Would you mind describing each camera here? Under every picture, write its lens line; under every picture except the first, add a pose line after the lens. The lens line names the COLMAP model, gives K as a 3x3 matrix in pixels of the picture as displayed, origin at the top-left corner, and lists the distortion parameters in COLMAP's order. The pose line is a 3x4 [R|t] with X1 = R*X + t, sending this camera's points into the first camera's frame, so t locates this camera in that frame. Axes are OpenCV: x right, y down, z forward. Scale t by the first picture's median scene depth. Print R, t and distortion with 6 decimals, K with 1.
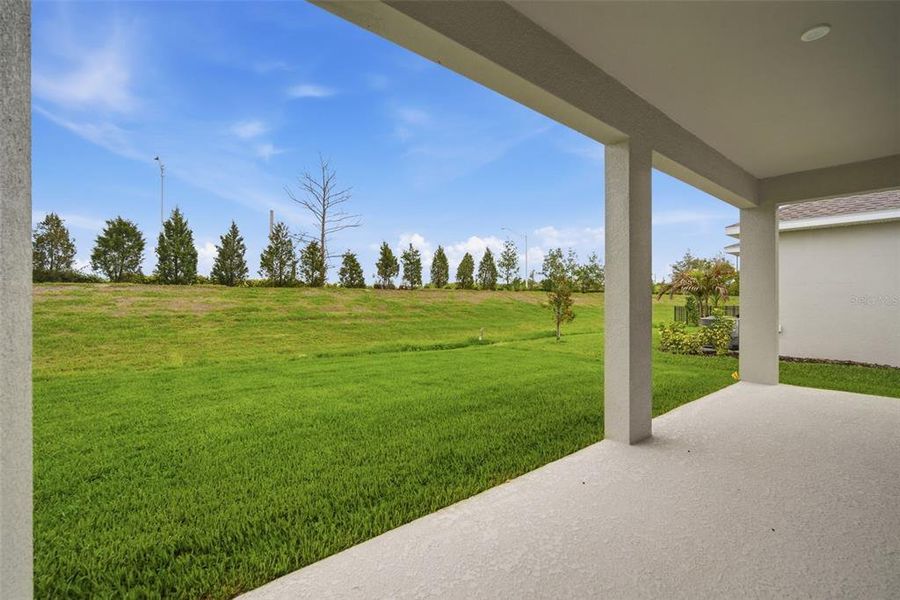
lens RADIAL K [[393.8, 0, 450.0], [0, 393.8, 300.0], [0, 0, 1]] dist [-0.008280, -0.000179]
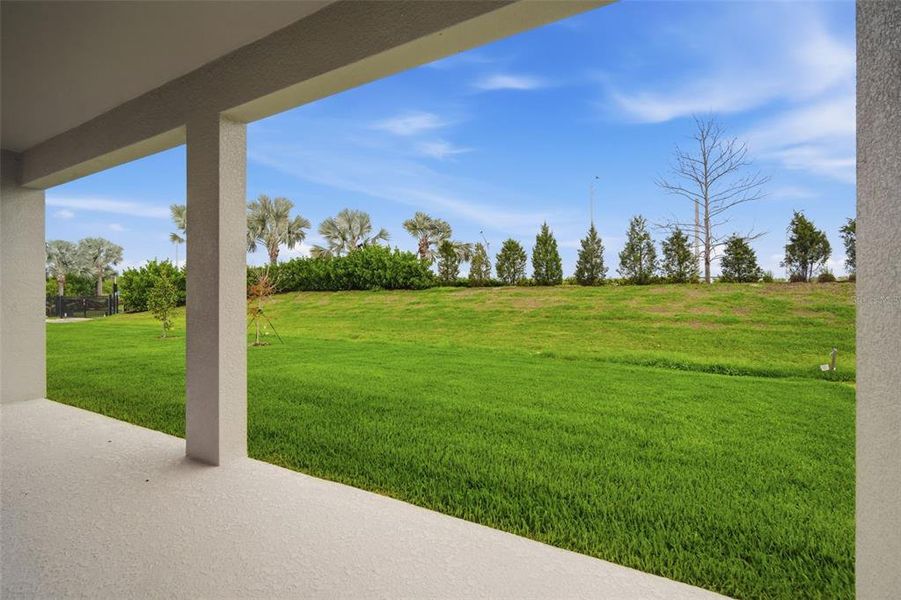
lens RADIAL K [[394.3, 0, 450.5], [0, 394.3, 300.0], [0, 0, 1]] dist [-0.008280, -0.000179]
pose [[0.385979, 0.002737, -0.922504, 0.274160], [0.002853, 0.999987, 0.004160, -0.001210], [0.922503, -0.004238, 0.385966, 0.213420]]
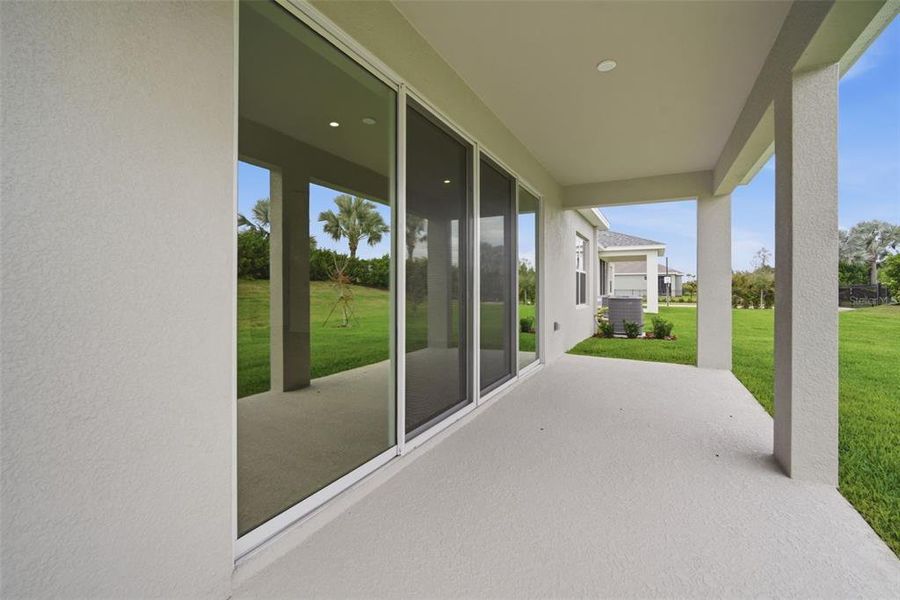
lens RADIAL K [[411.5, 0, 450.7], [0, 411.5, 290.5], [0, 0, 1]] dist [-0.002349, -0.000155]
pose [[-0.916728, -0.000929, -0.399512, 0.259212], [-0.004920, 0.999948, 0.008964, -0.000217], [0.399483, 0.010183, -0.916684, 0.270191]]
